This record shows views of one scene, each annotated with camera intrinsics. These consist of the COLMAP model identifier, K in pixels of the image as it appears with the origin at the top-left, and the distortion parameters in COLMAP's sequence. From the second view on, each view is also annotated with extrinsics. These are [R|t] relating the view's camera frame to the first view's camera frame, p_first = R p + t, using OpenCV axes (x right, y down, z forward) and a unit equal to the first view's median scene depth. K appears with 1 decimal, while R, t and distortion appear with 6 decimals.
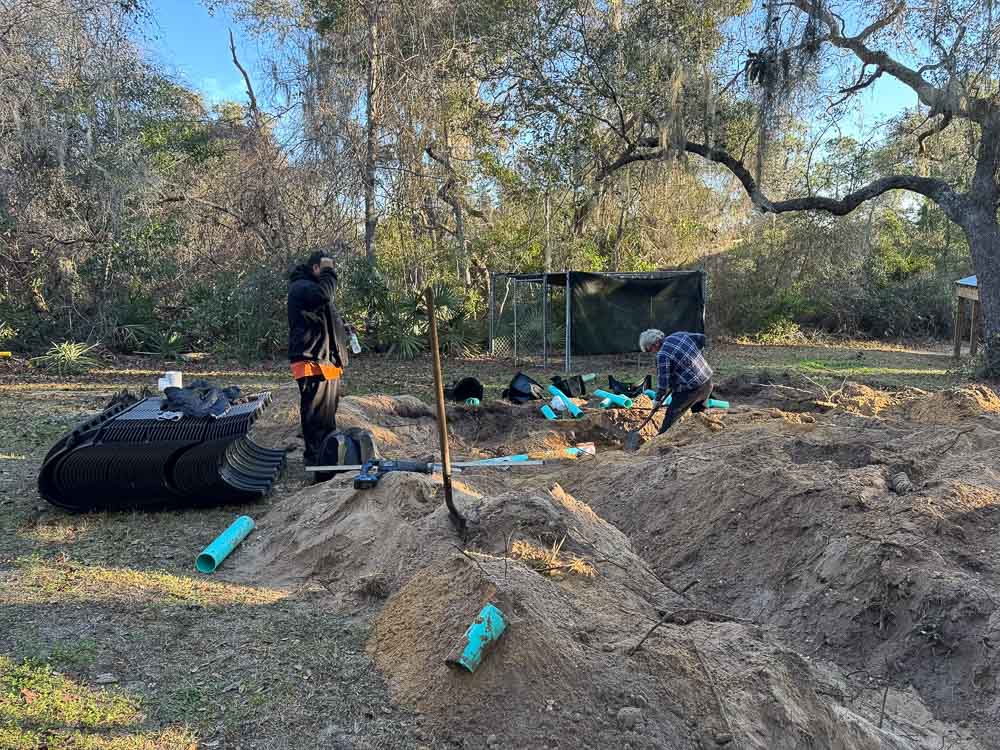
lens RADIAL K [[685.9, 0, 500.0], [0, 685.9, 375.0], [0, 0, 1]] dist [0.009253, -0.003546]
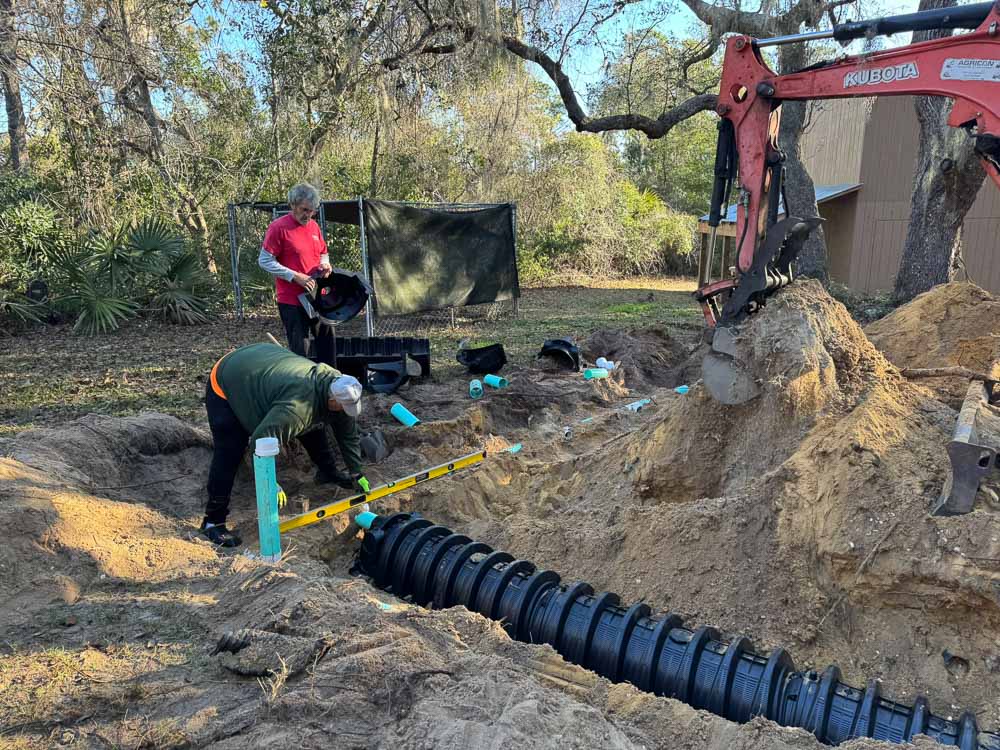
lens RADIAL K [[685.9, 0, 500.0], [0, 685.9, 375.0], [0, 0, 1]] dist [0.009253, -0.003546]
pose [[0.912916, -0.092161, 0.397607, -0.055559], [0.060097, 0.993907, 0.092395, -0.020228], [-0.403699, -0.060454, 0.912892, 0.219792]]
